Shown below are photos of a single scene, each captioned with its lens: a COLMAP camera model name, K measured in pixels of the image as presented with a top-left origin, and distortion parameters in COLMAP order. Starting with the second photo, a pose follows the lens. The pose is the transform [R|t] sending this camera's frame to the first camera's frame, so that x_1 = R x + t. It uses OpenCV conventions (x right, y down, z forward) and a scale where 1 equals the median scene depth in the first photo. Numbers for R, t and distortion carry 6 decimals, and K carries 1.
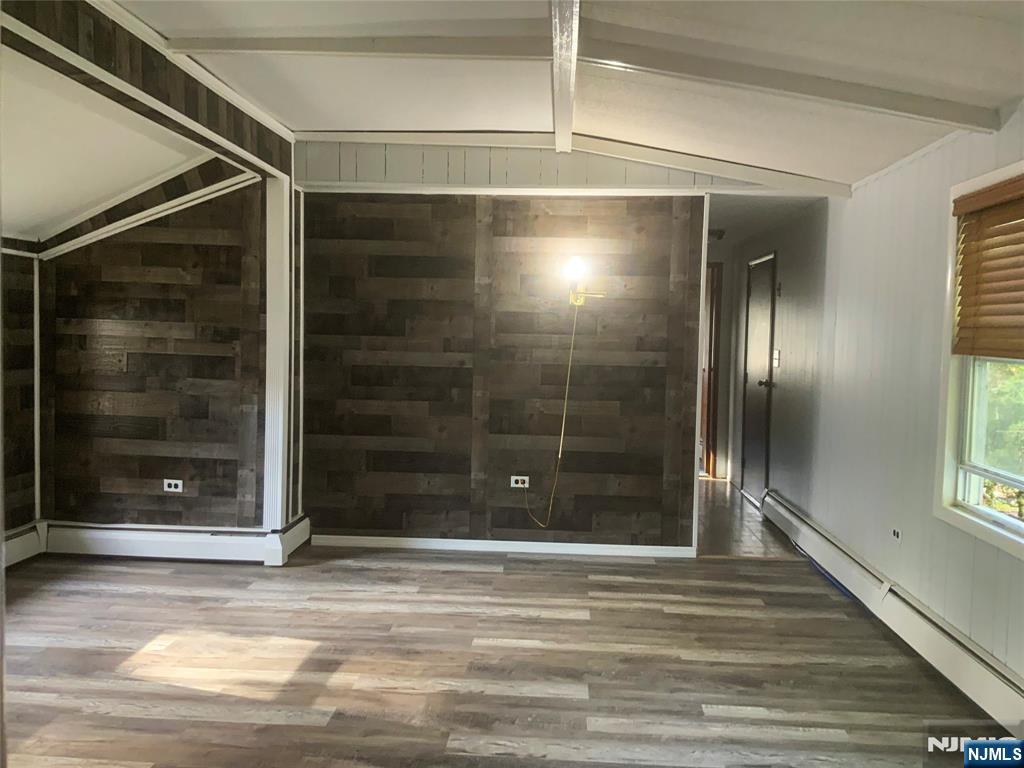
lens RADIAL K [[858.0, 0, 506.2], [0, 858.0, 377.1], [0, 0, 1]] dist [0.132618, -0.197597]
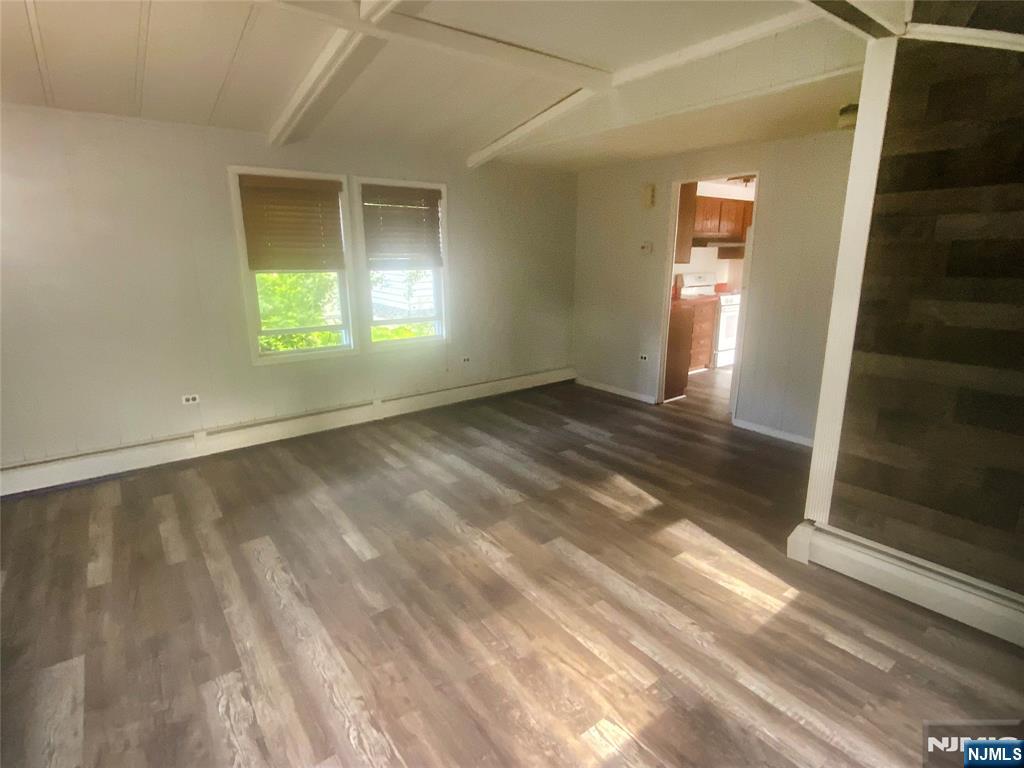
lens RADIAL K [[523.9, 0, 510.5], [0, 523.9, 379.3], [0, 0, 1]] dist [0.052588, -0.035125]
pose [[-0.659883, -0.190097, 0.726923, -0.493400], [0.031798, 0.959534, 0.279792, -0.075992], [-0.750695, 0.207745, -0.627135, 1.031041]]
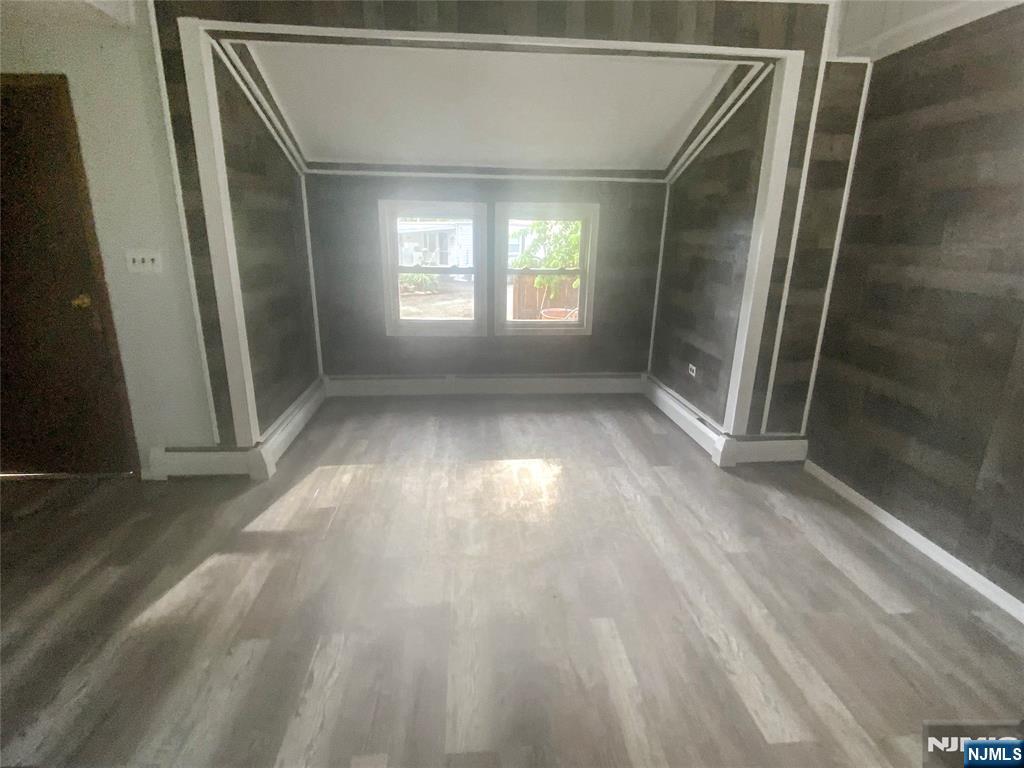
lens RADIAL K [[523.9, 0, 510.5], [0, 523.9, 379.3], [0, 0, 1]] dist [0.052588, -0.035125]
pose [[0.153474, 0.252847, -0.955256, 0.312853], [-0.066070, 0.967171, 0.245386, -0.029801], [0.985941, 0.025453, 0.165142, 0.685729]]
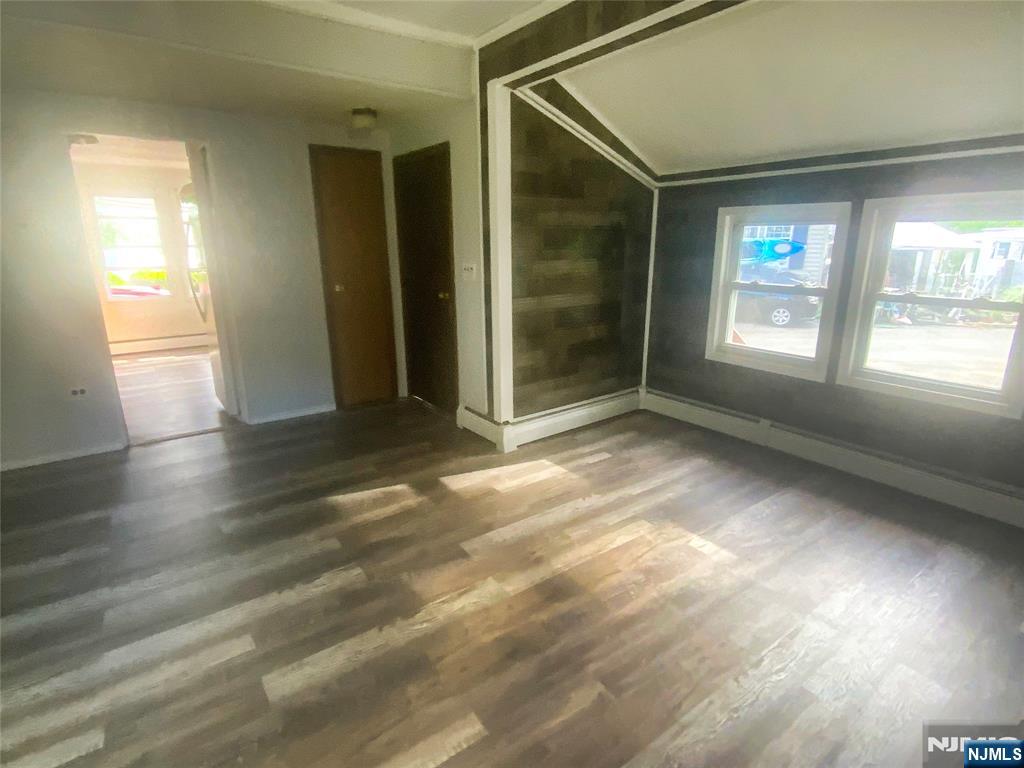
lens RADIAL K [[523.9, 0, 510.5], [0, 523.9, 379.3], [0, 0, 1]] dist [0.052588, -0.035125]
pose [[-0.769090, 0.154752, -0.620123, 0.132340], [-0.041439, 0.956130, 0.289996, -0.059513], [0.637796, 0.248730, -0.728938, 1.039801]]
